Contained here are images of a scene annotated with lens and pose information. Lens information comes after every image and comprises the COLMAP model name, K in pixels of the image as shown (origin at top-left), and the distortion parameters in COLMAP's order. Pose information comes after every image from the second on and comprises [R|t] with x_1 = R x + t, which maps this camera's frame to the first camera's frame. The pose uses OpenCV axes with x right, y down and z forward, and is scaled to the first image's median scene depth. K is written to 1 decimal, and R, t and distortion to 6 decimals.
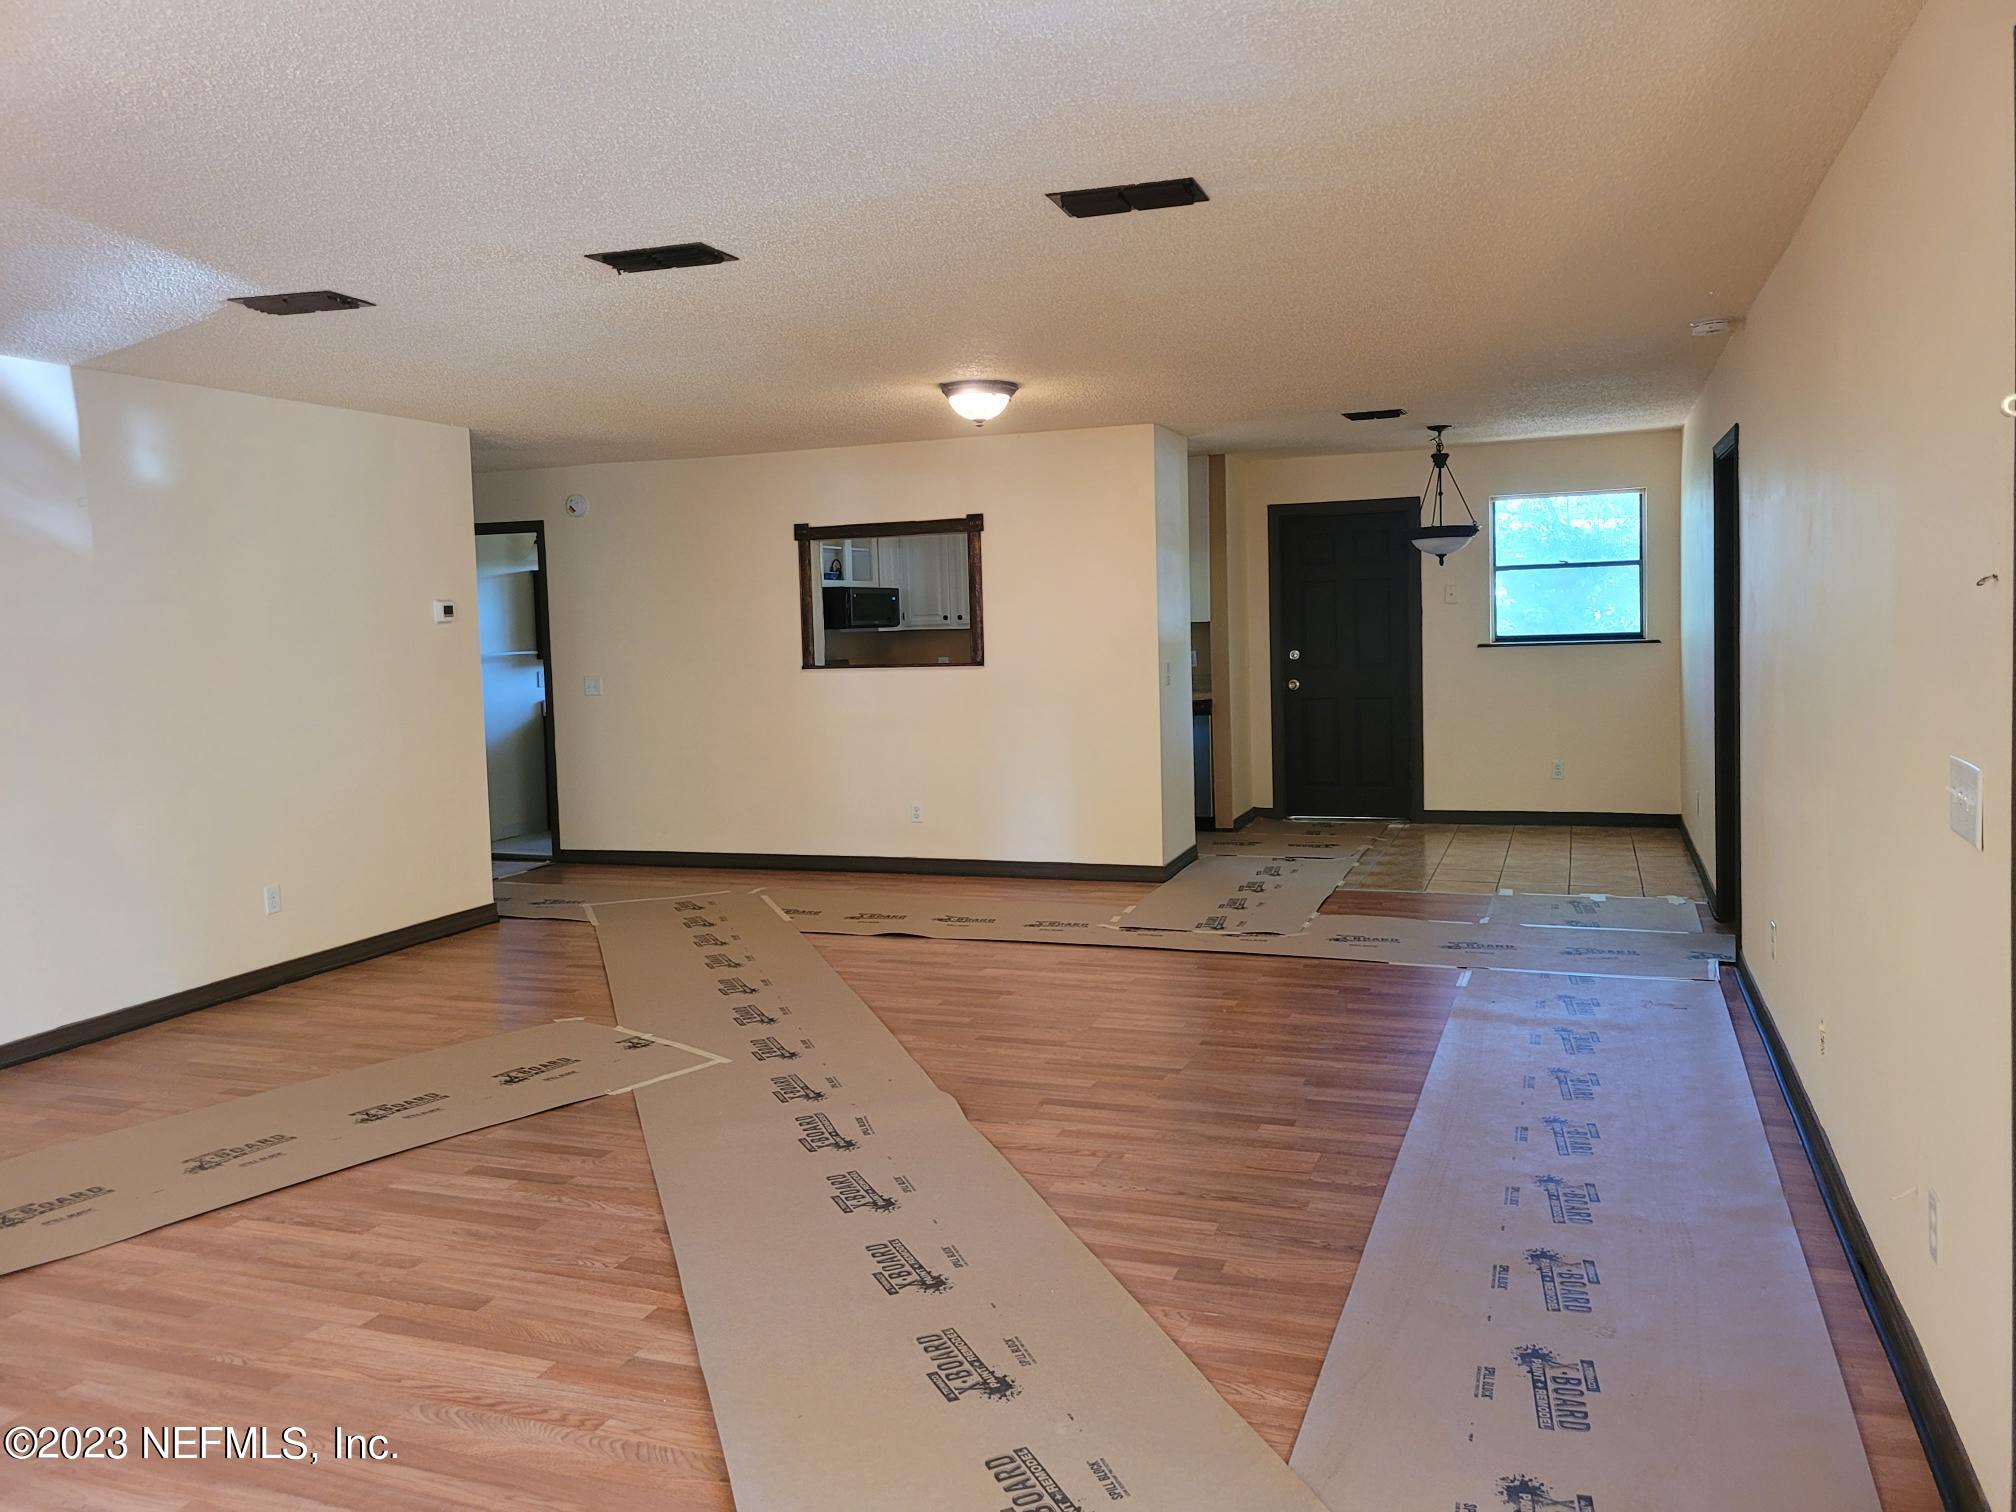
lens RADIAL K [[1508.4, 0, 1008.0], [0, 1508.4, 756.0], [0, 0, 1]] dist [0.027112, 0.002255]
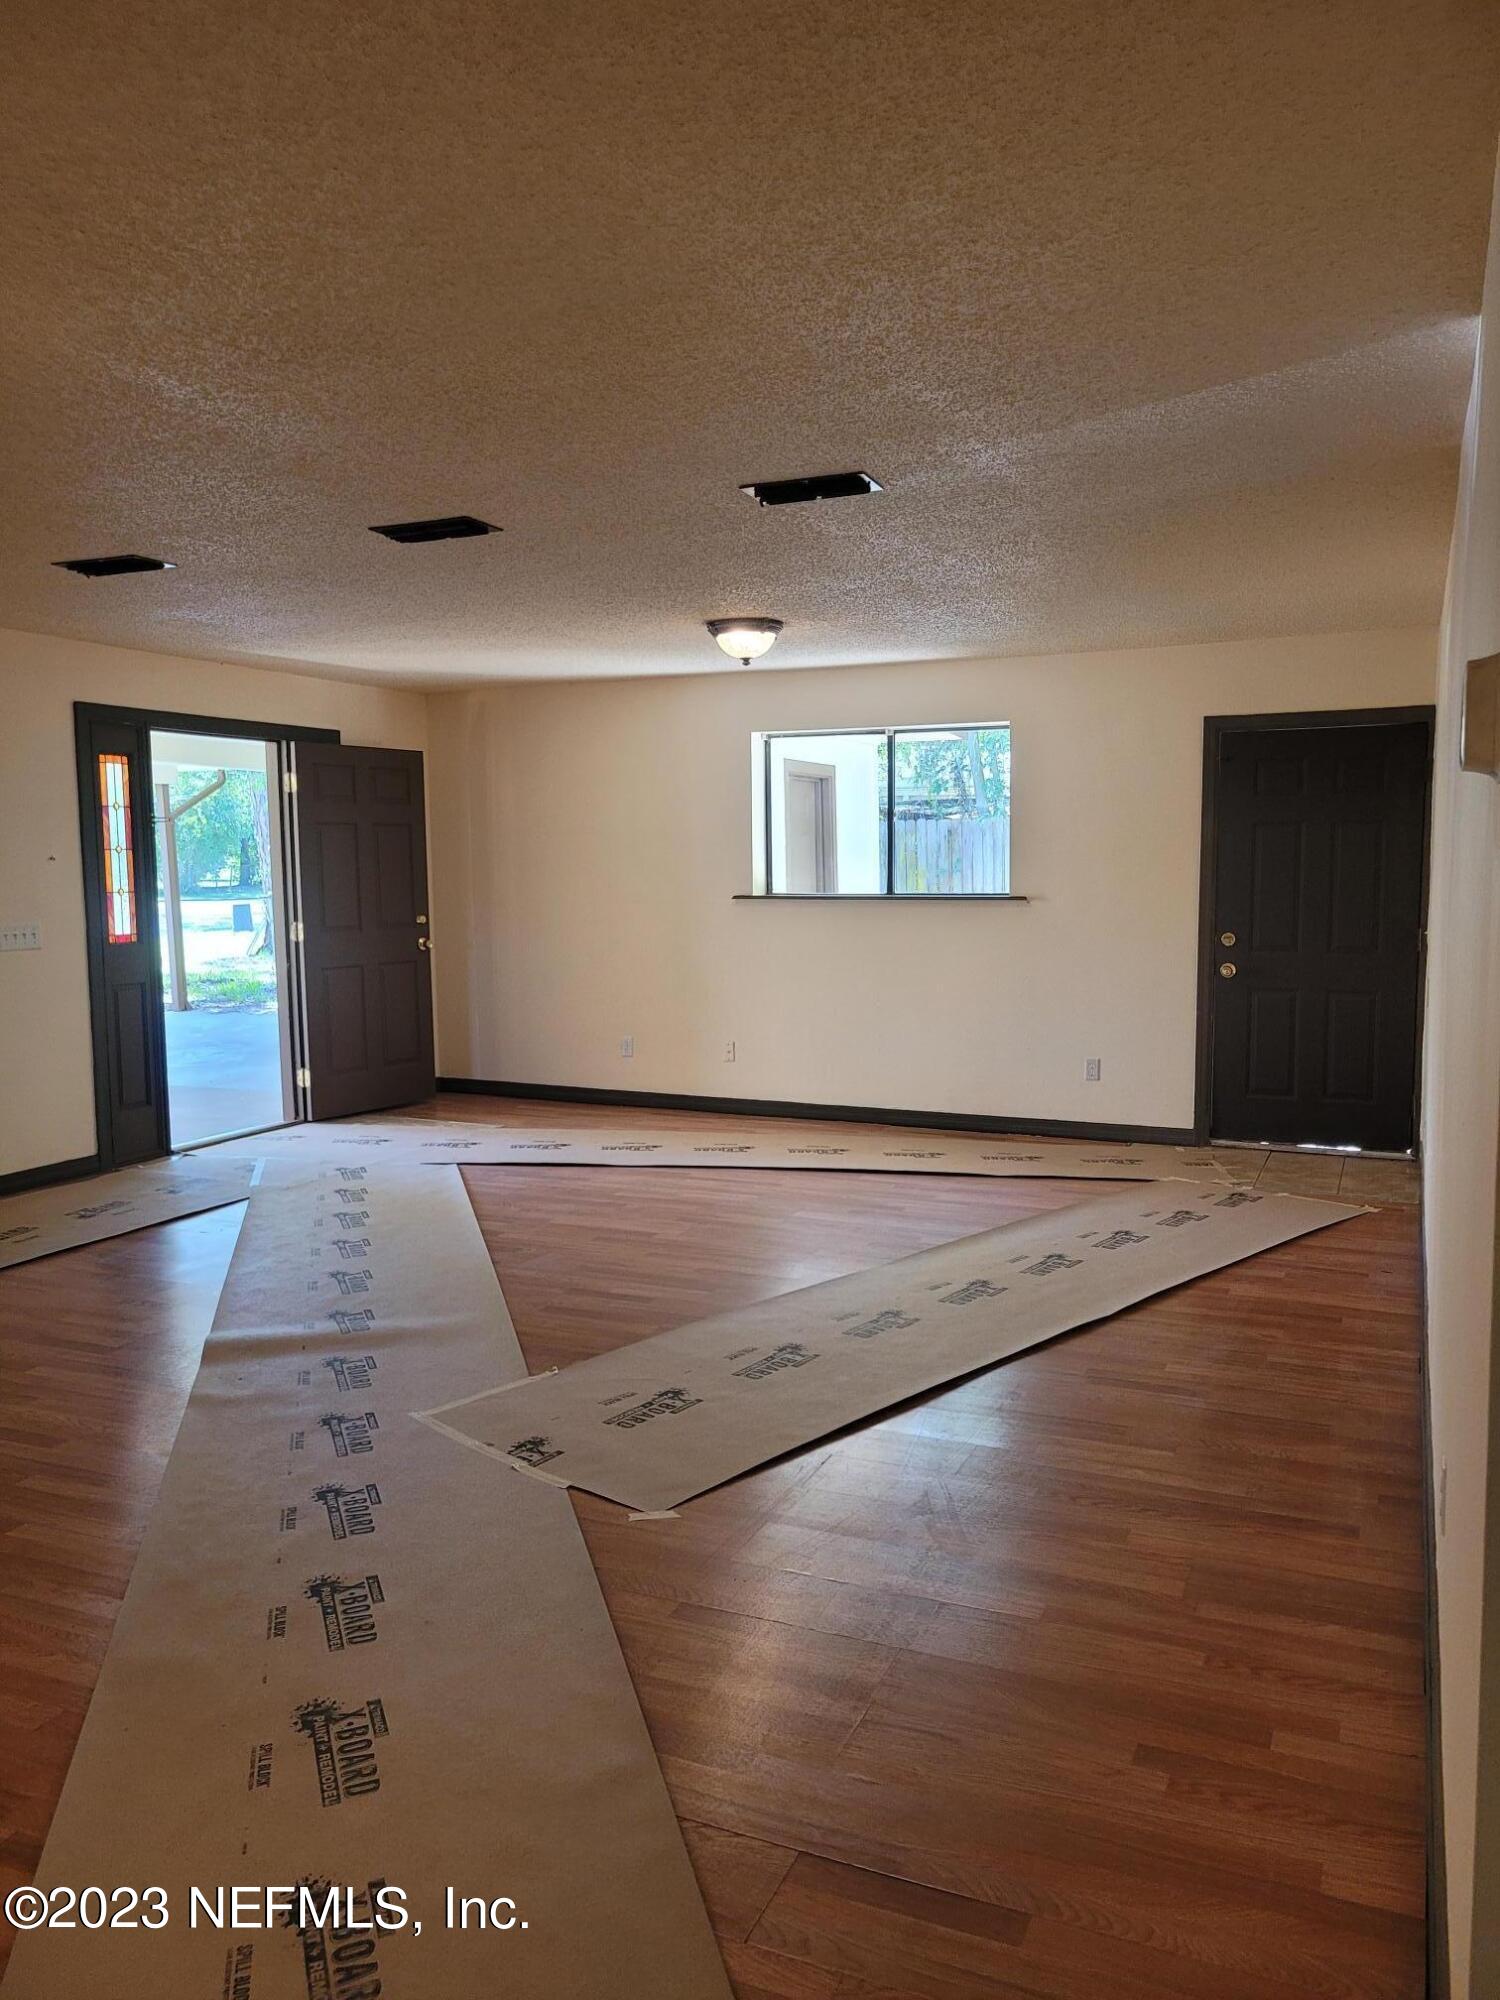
lens RADIAL K [[1496.5, 0, 750.0], [0, 1496.5, 1000.0], [0, 0, 1]] dist [0.027112, 0.002255]
pose [[-0.997653, 0.035396, 0.058607, -0.537698], [0.045670, 0.981774, 0.184486, -0.186605], [-0.051009, 0.186729, -0.981086, 2.233848]]
